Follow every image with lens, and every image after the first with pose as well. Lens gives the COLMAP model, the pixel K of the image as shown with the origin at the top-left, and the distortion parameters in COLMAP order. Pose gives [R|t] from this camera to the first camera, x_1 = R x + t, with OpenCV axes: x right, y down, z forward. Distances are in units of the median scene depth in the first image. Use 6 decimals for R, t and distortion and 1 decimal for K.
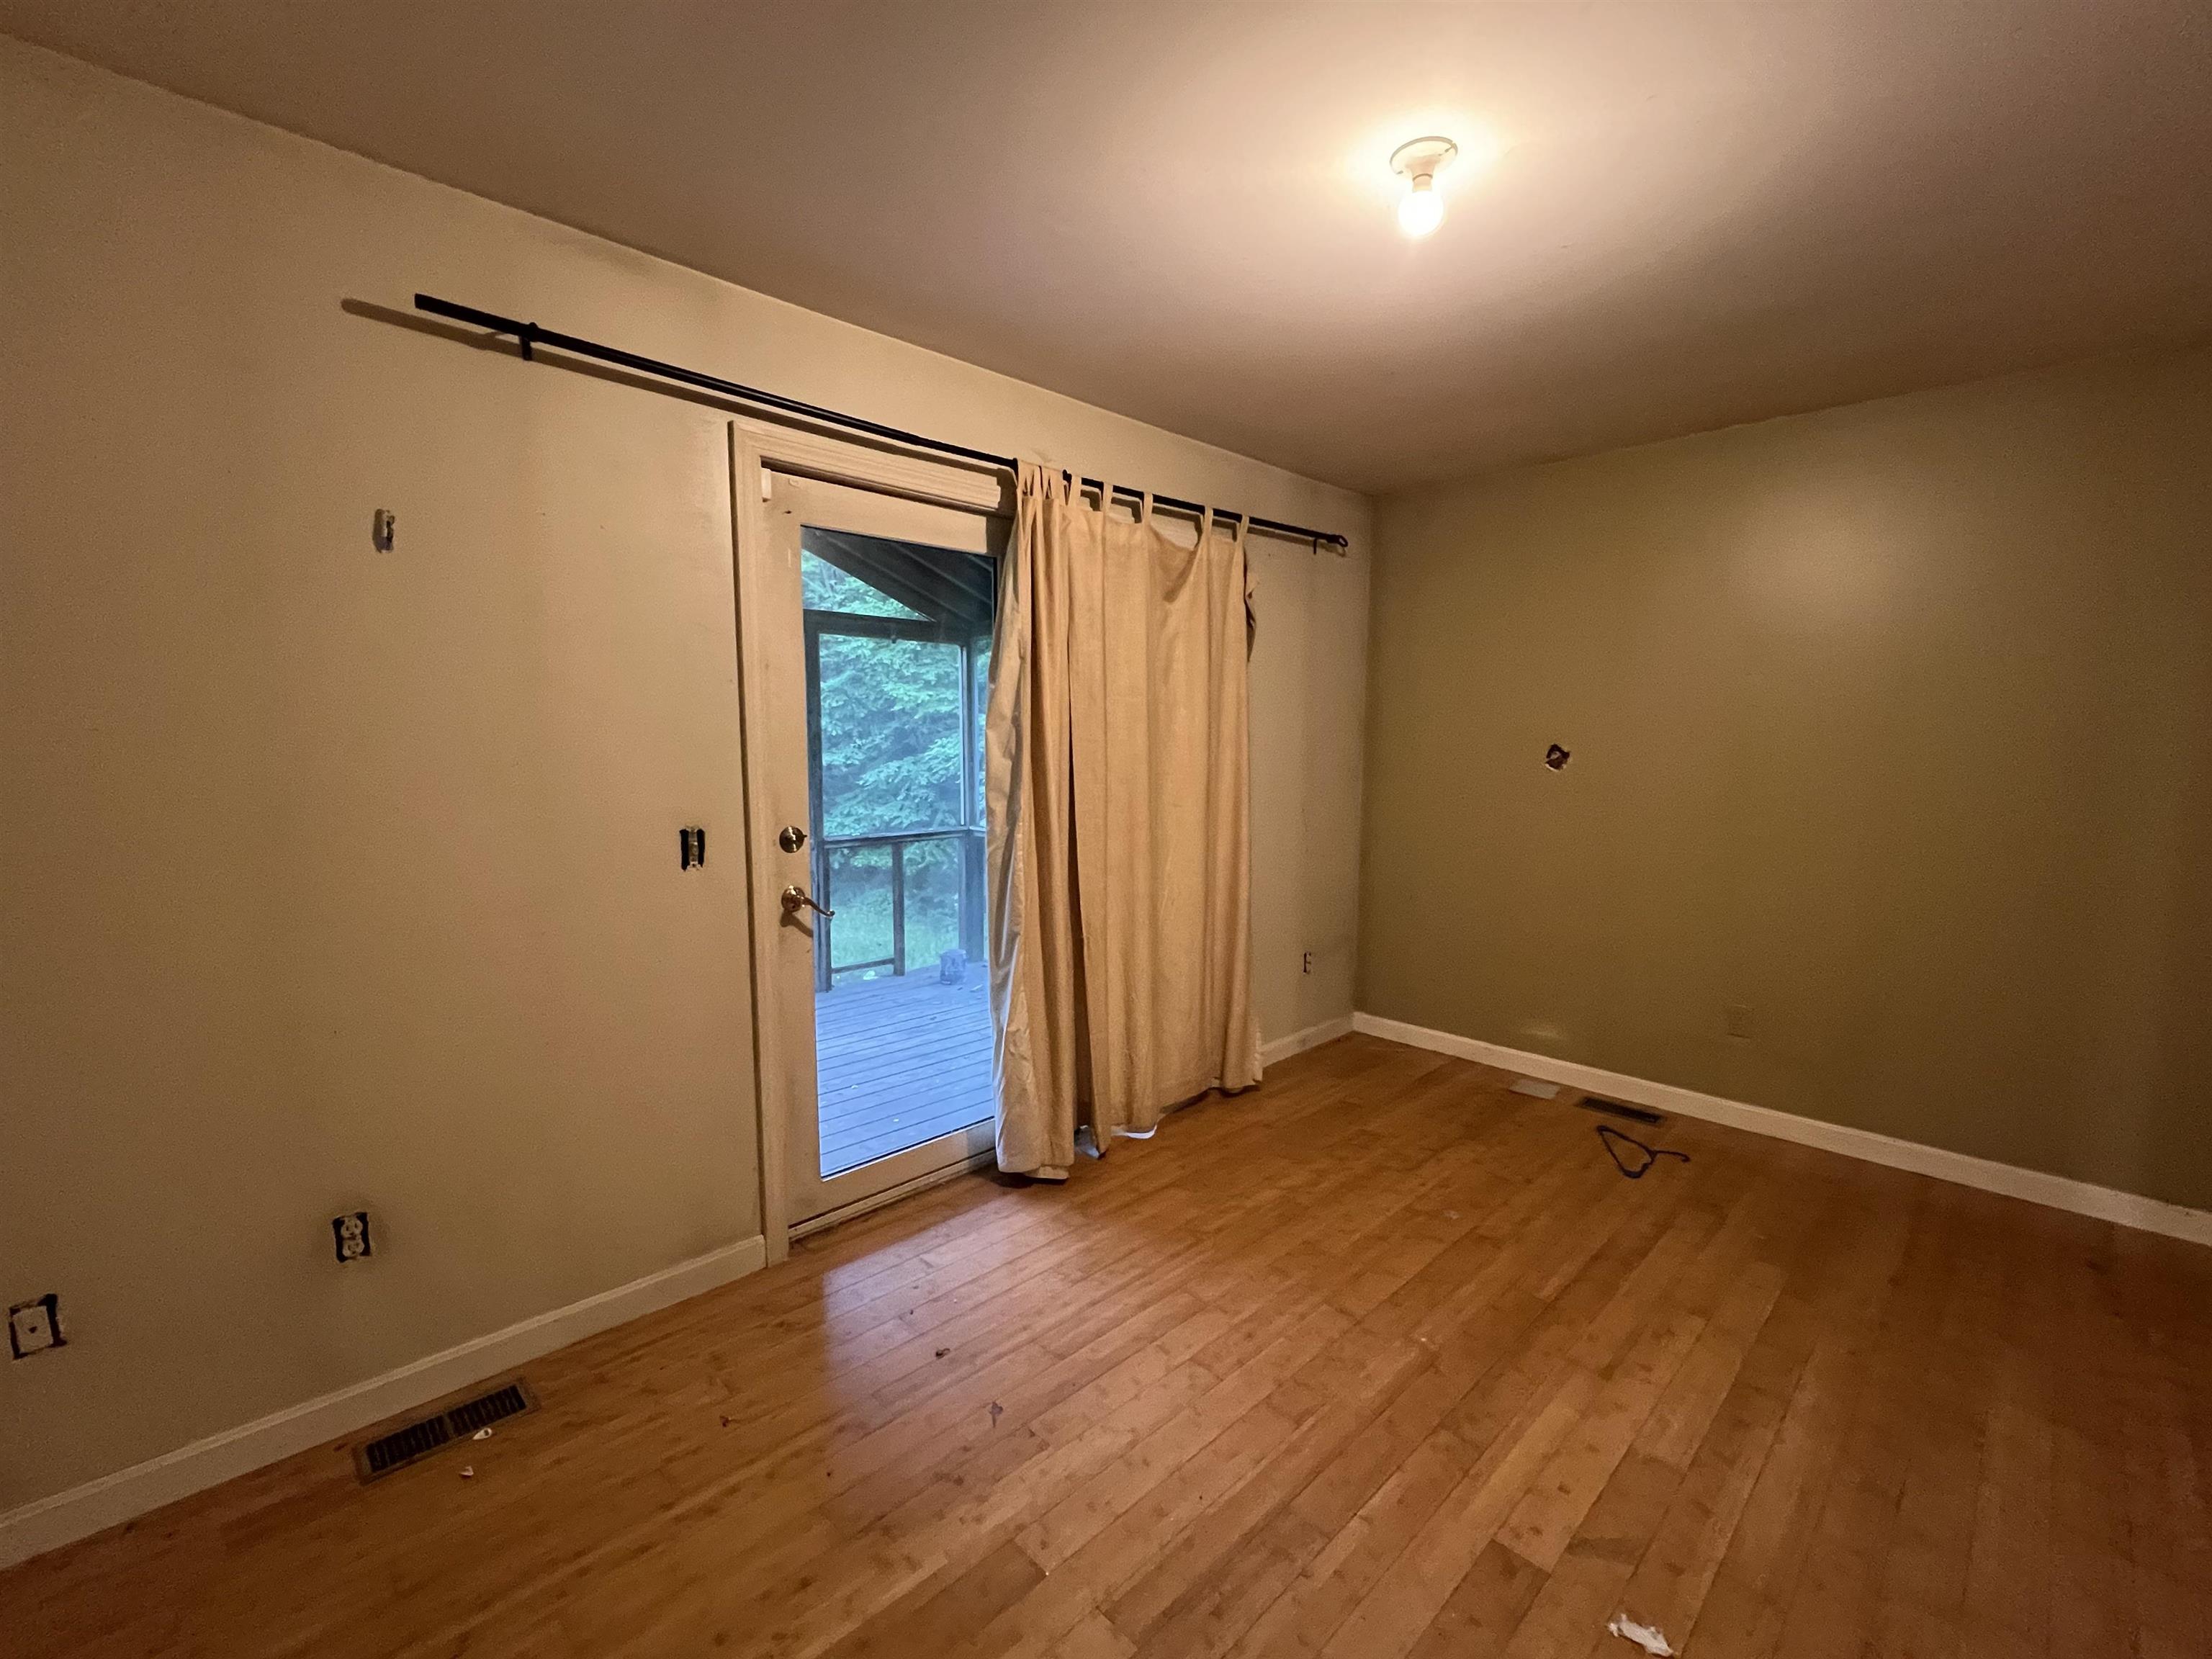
lens RADIAL K [[943.6, 0, 1120.3], [0, 943.6, 840.2], [0, 0, 1]] dist [-0.002769, -0.000290]
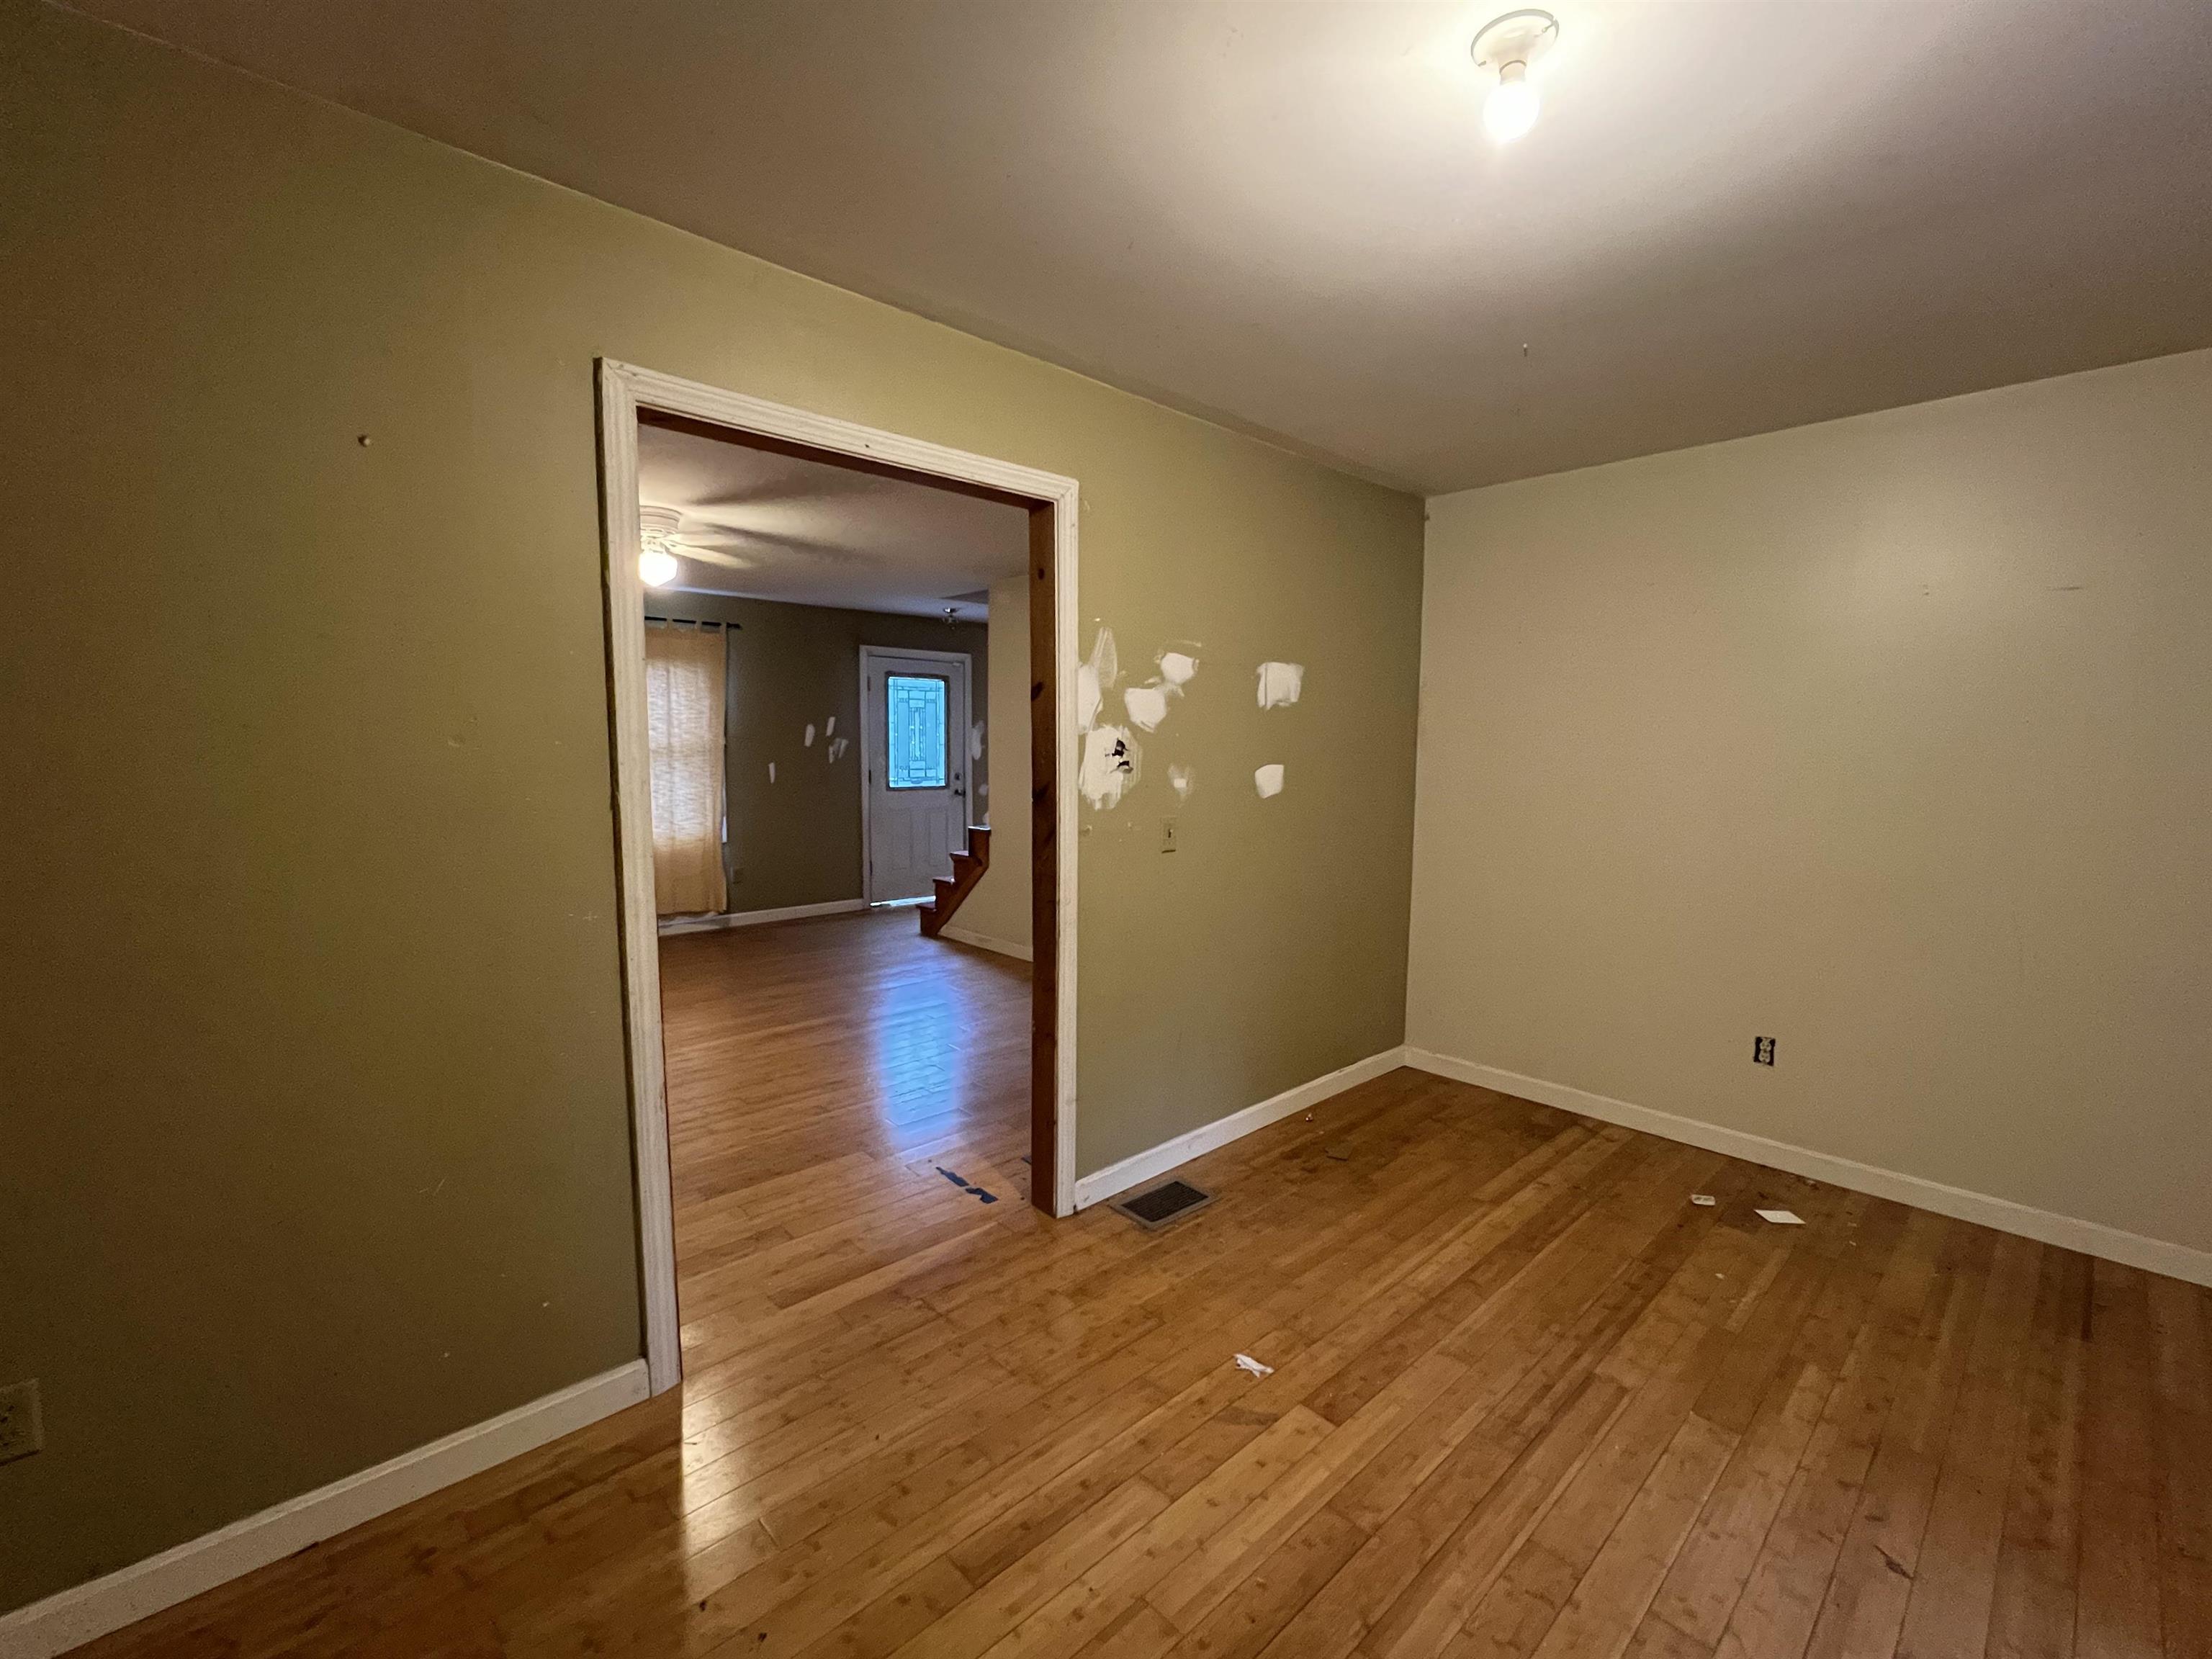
lens RADIAL K [[943.6, 0, 1120.3], [0, 943.6, 840.2], [0, 0, 1]] dist [-0.002769, -0.000290]
pose [[-0.999687, -0.013325, 0.021161, 0.608575], [-0.008441, 0.976346, 0.216049, -0.224777], [-0.023539, 0.215803, -0.976153, 1.867049]]
